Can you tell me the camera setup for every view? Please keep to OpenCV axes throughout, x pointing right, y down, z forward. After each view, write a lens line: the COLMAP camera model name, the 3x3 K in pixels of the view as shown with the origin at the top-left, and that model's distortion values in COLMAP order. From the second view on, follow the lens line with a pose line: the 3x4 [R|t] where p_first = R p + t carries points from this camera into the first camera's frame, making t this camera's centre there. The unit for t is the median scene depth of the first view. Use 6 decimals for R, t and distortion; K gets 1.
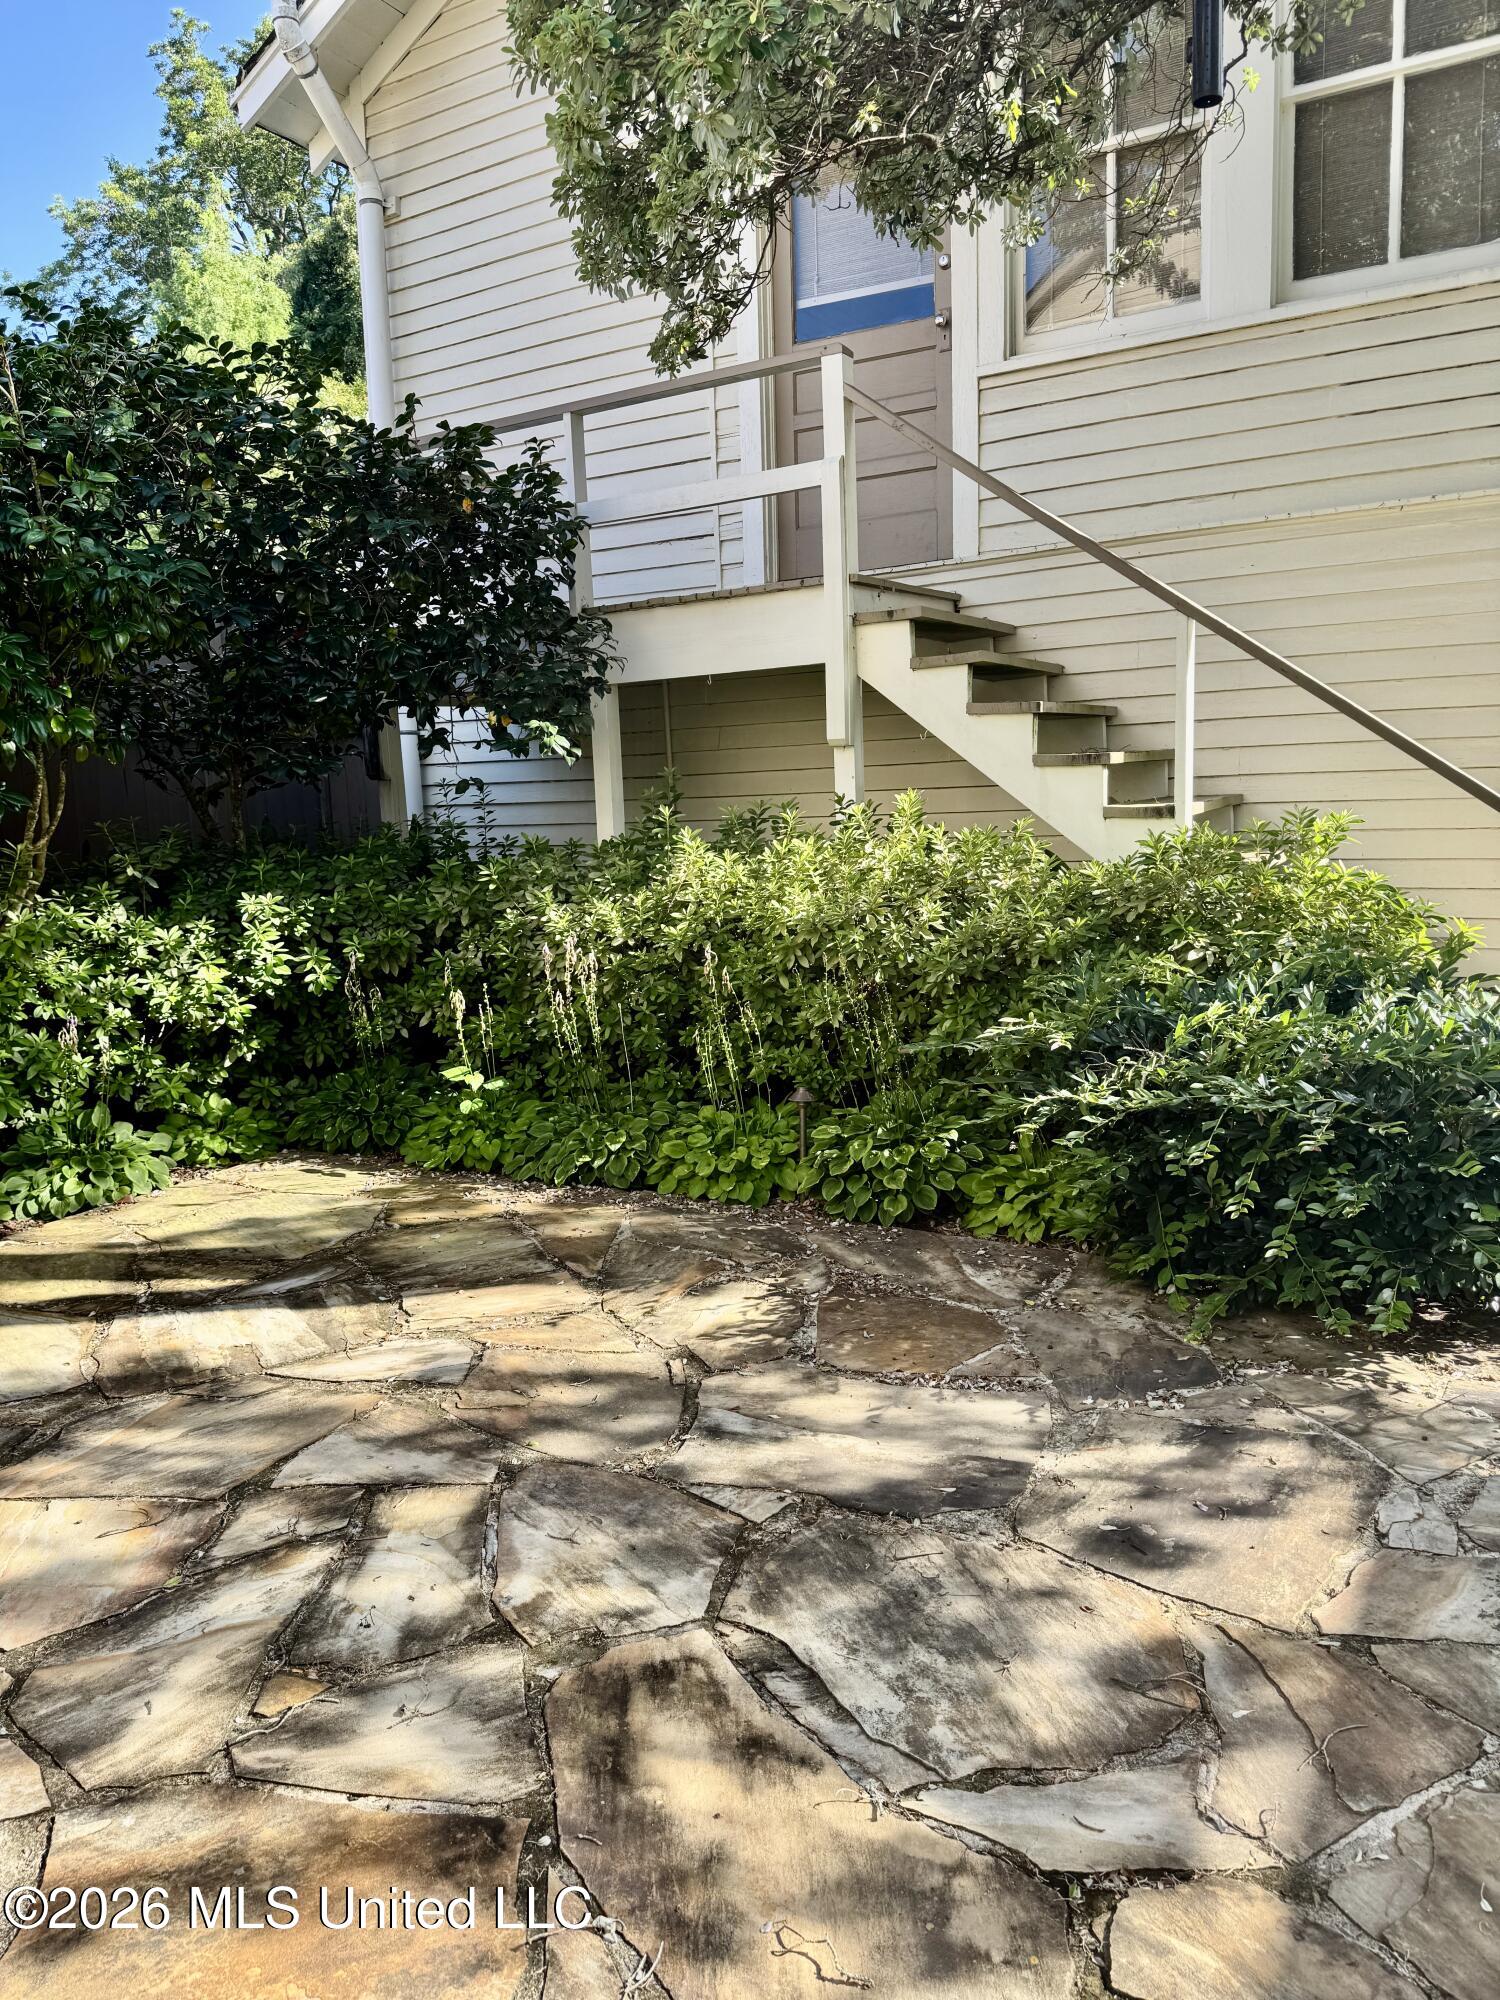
lens RADIAL K [[1371.5, 0, 737.3], [0, 1371.5, 997.5], [0, 0, 1]] dist [0.148555, -0.246480]
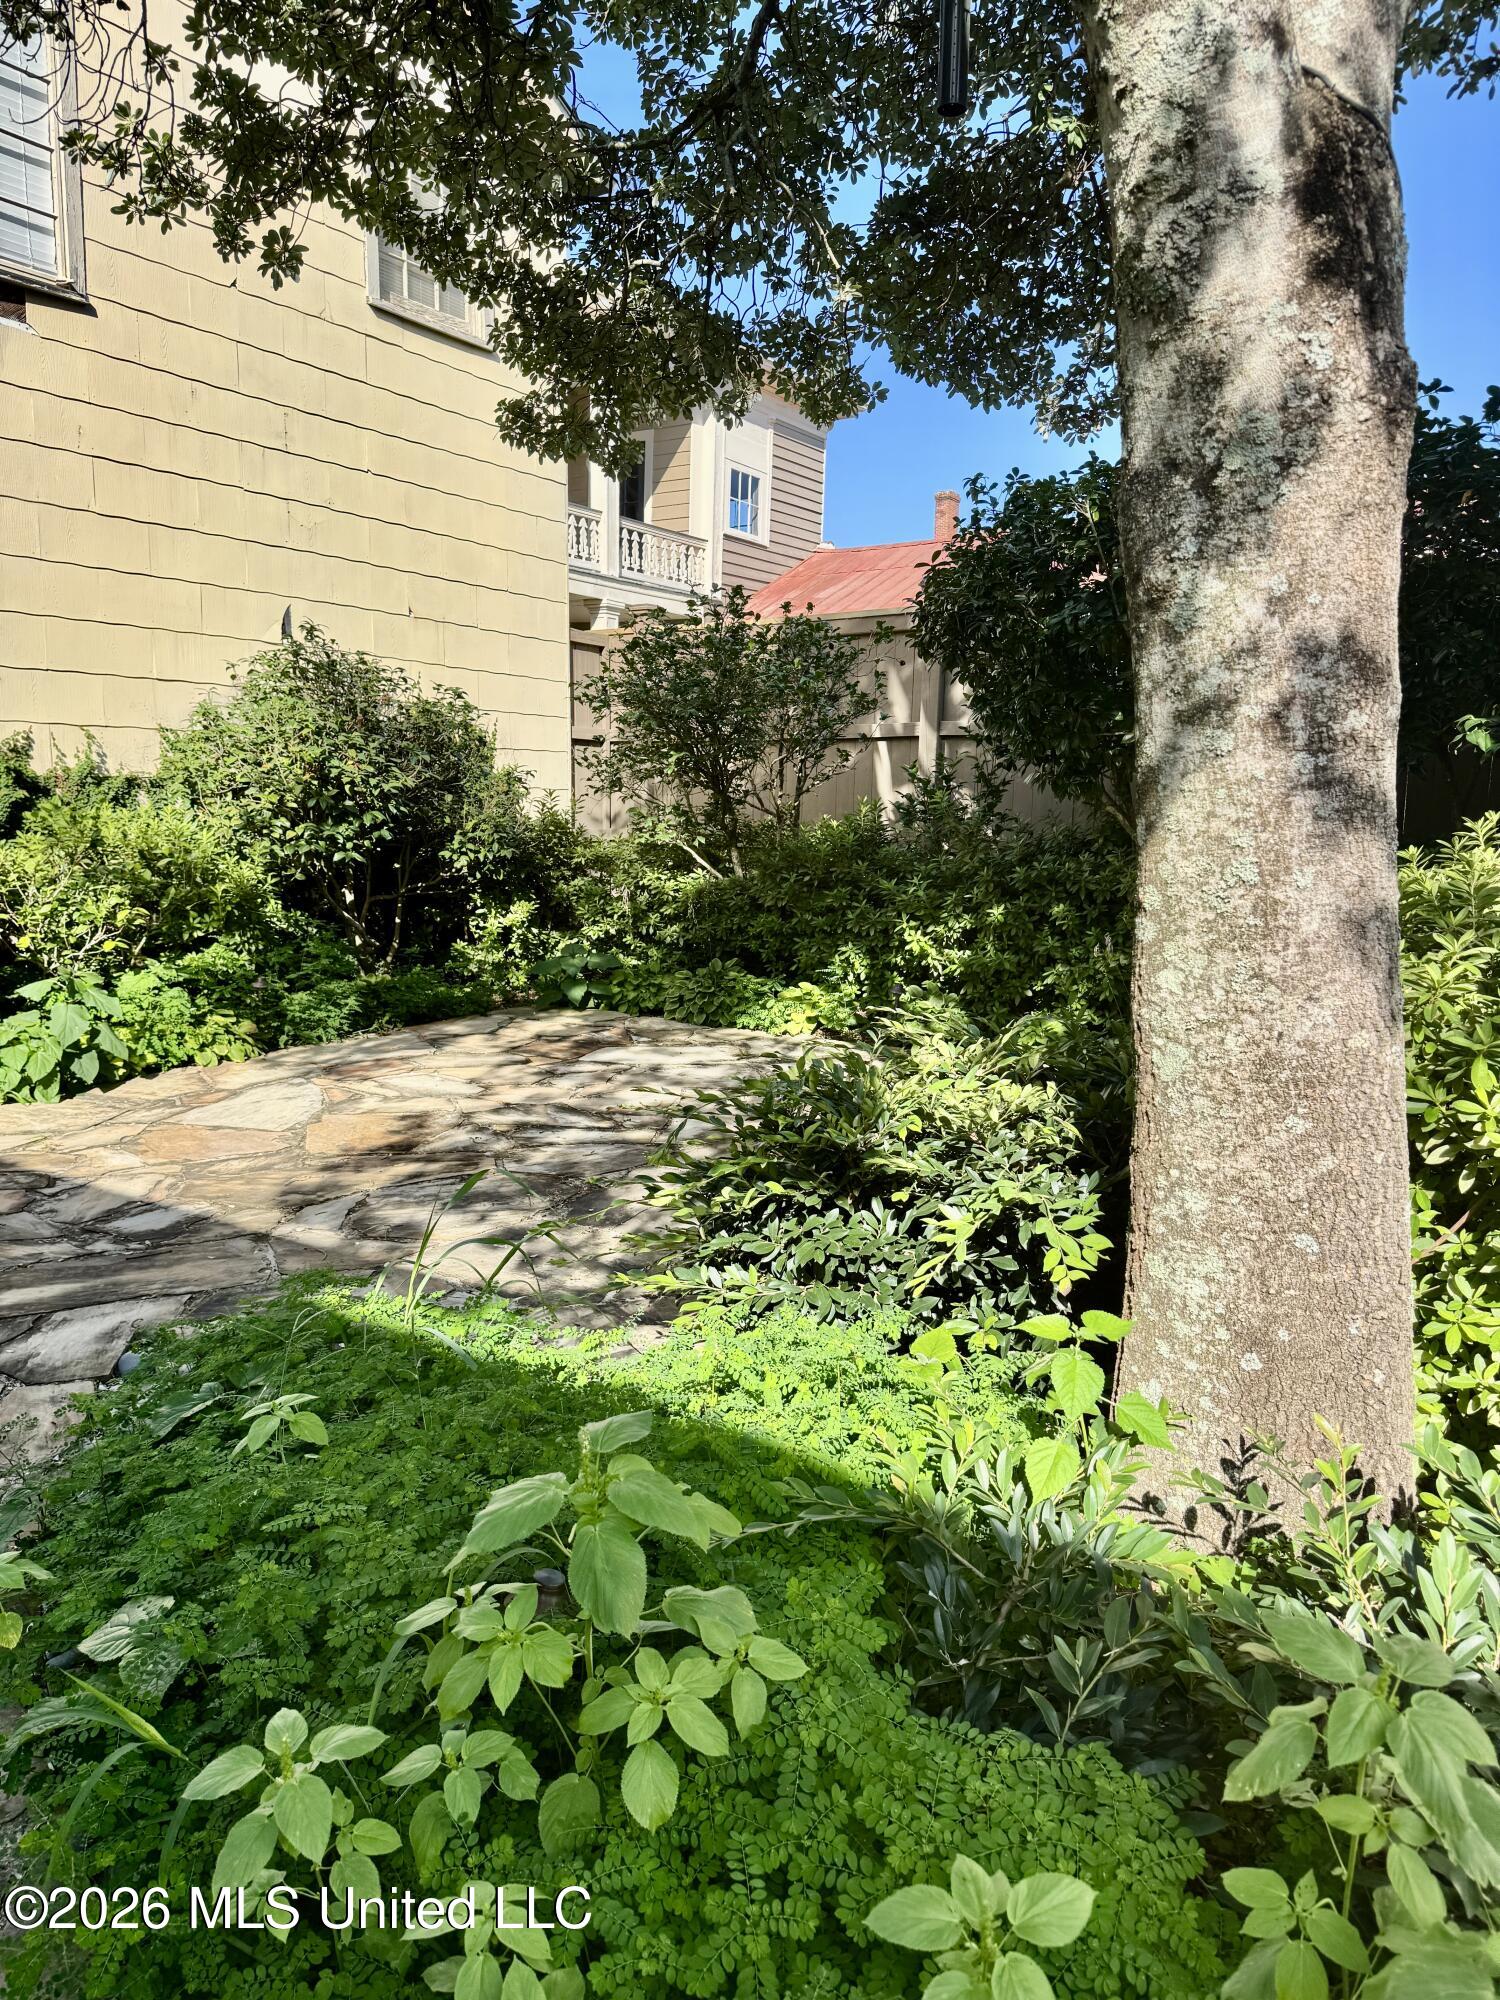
lens RADIAL K [[1399.2, 0, 750.0], [0, 1399.2, 1000.0], [0, 0, 1]] dist [0.047729, -0.071897]
pose [[-0.078259, 0.168967, -0.982510, 1.465232], [-0.160114, 0.970609, 0.179674, -0.187727], [0.983991, 0.171374, -0.048904, 1.029123]]
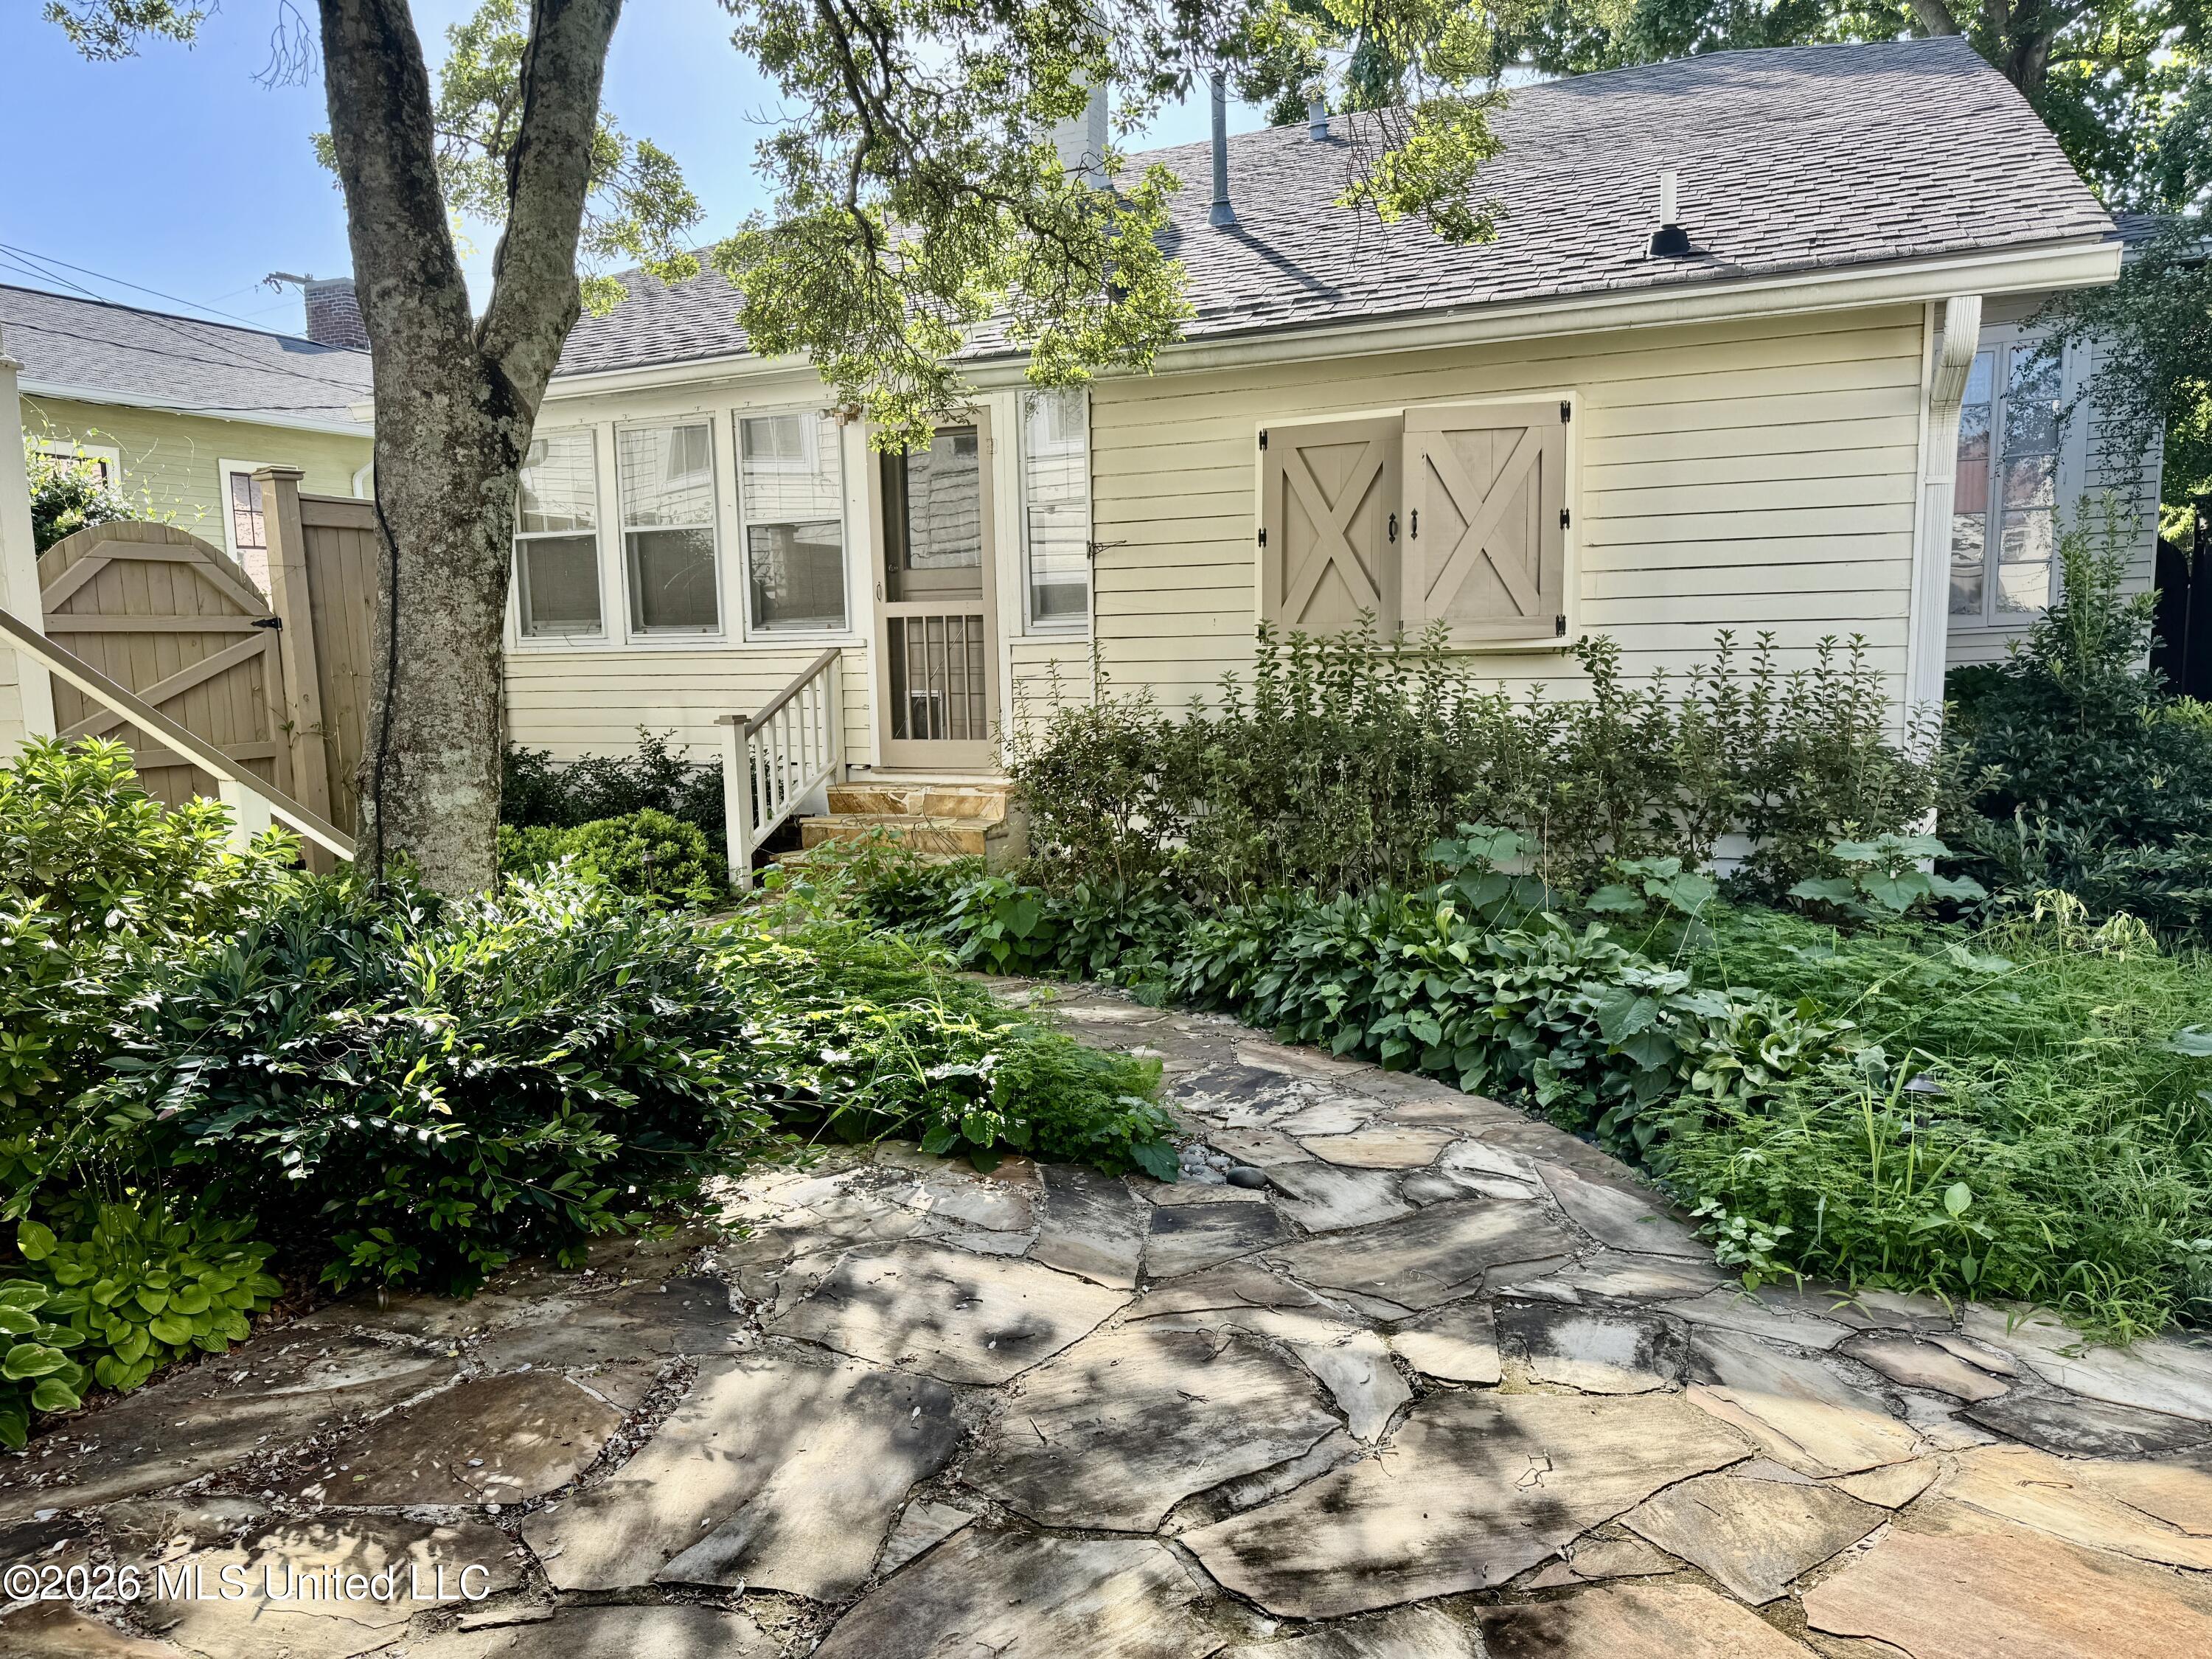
lens RADIAL K [[1544.7, 0, 1119.8], [0, 1544.7, 844.2], [0, 0, 1]] dist [0.013547, -0.029663]
pose [[-0.092344, -0.092174, 0.991452, -0.739934], [0.165845, 0.980374, 0.106591, -0.101202], [-0.981819, 0.174271, -0.075245, 0.735273]]
